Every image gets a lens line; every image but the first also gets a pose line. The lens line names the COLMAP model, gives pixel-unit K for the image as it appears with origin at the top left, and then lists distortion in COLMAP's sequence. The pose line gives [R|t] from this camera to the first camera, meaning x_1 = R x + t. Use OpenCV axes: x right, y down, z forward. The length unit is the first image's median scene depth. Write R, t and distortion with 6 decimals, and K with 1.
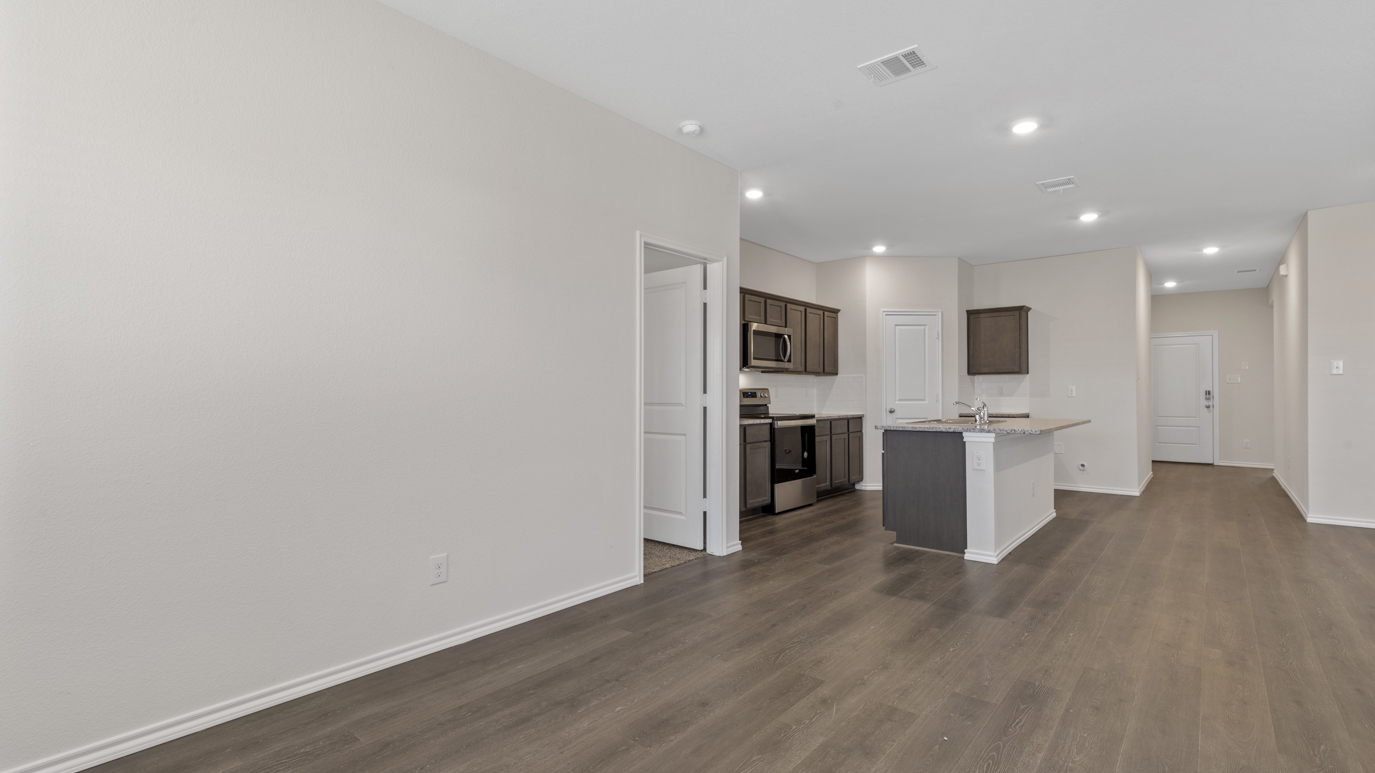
lens RADIAL K [[626.4, 0, 700.7], [0, 626.4, 389.2], [0, 0, 1]] dist [0.004309, -0.000564]
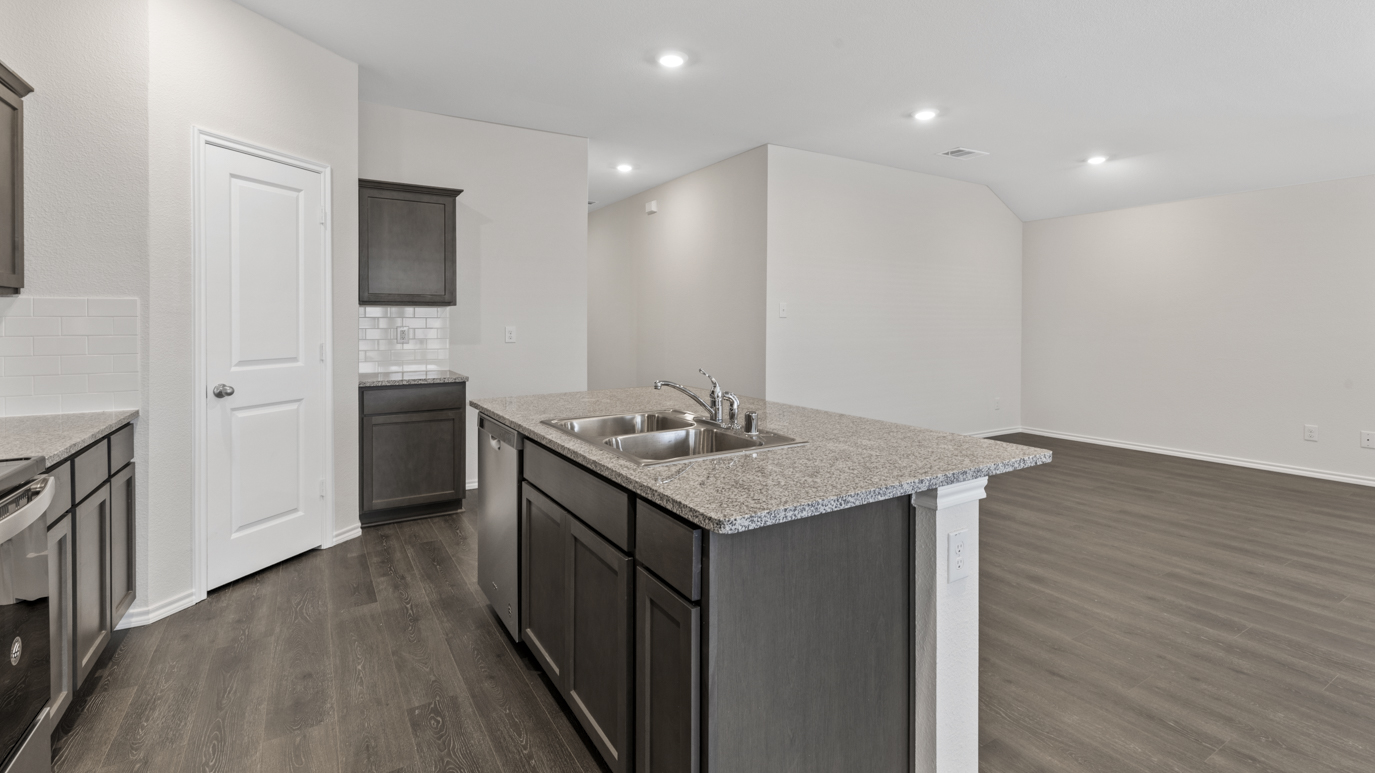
lens RADIAL K [[626.4, 0, 702.3], [0, 626.4, 325.1], [0, 0, 1]] dist [0.004309, -0.000564]
pose [[0.318154, -0.004314, 0.948029, 0.029180], [-0.008665, 0.999935, 0.007458, -0.013026], [-0.947999, -0.010588, 0.318096, 0.604780]]
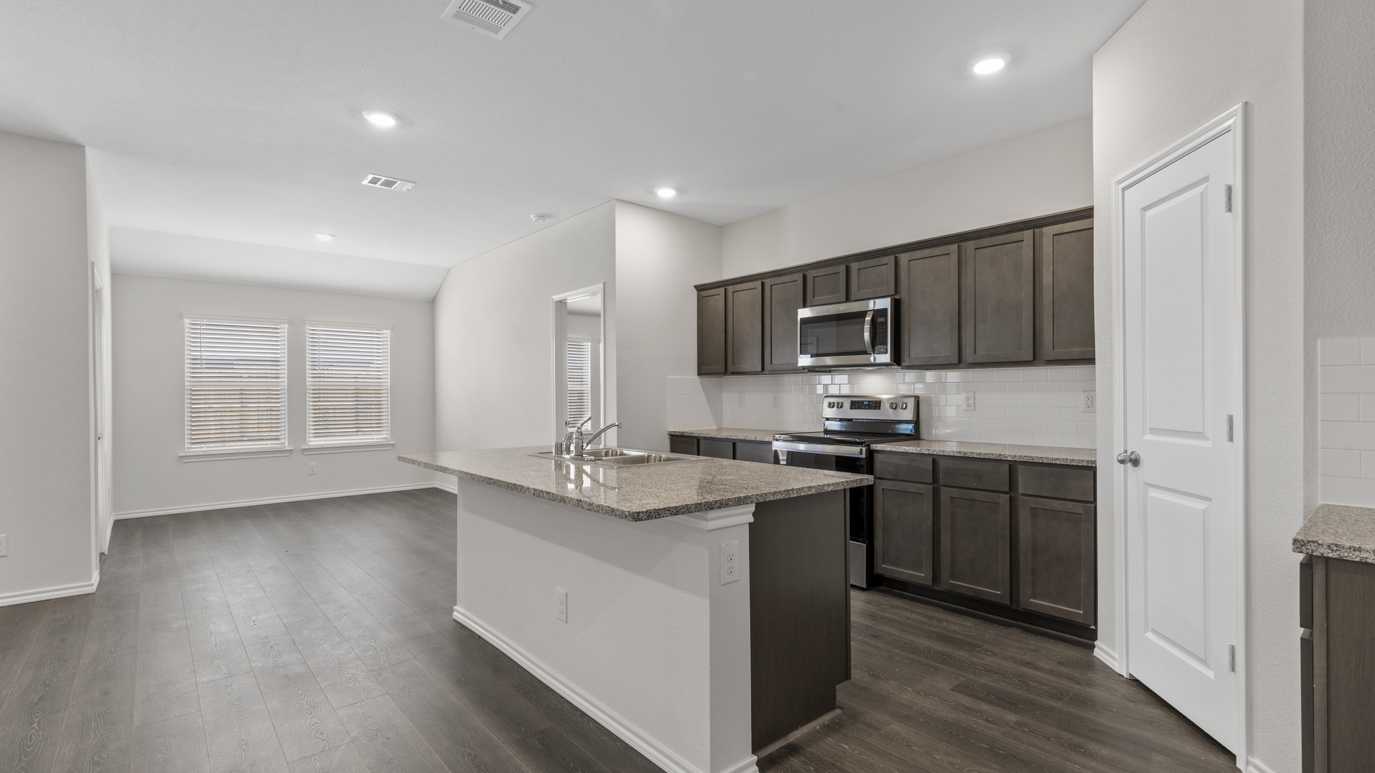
lens RADIAL K [[626.4, 0, 700.3], [0, 626.4, 390.7], [0, 0, 1]] dist [0.004309, -0.000564]
pose [[-0.165627, -0.001815, -0.986187, 0.704508], [0.011560, 0.999926, -0.003782, -0.005542], [0.986121, -0.012027, -0.165593, 0.839609]]
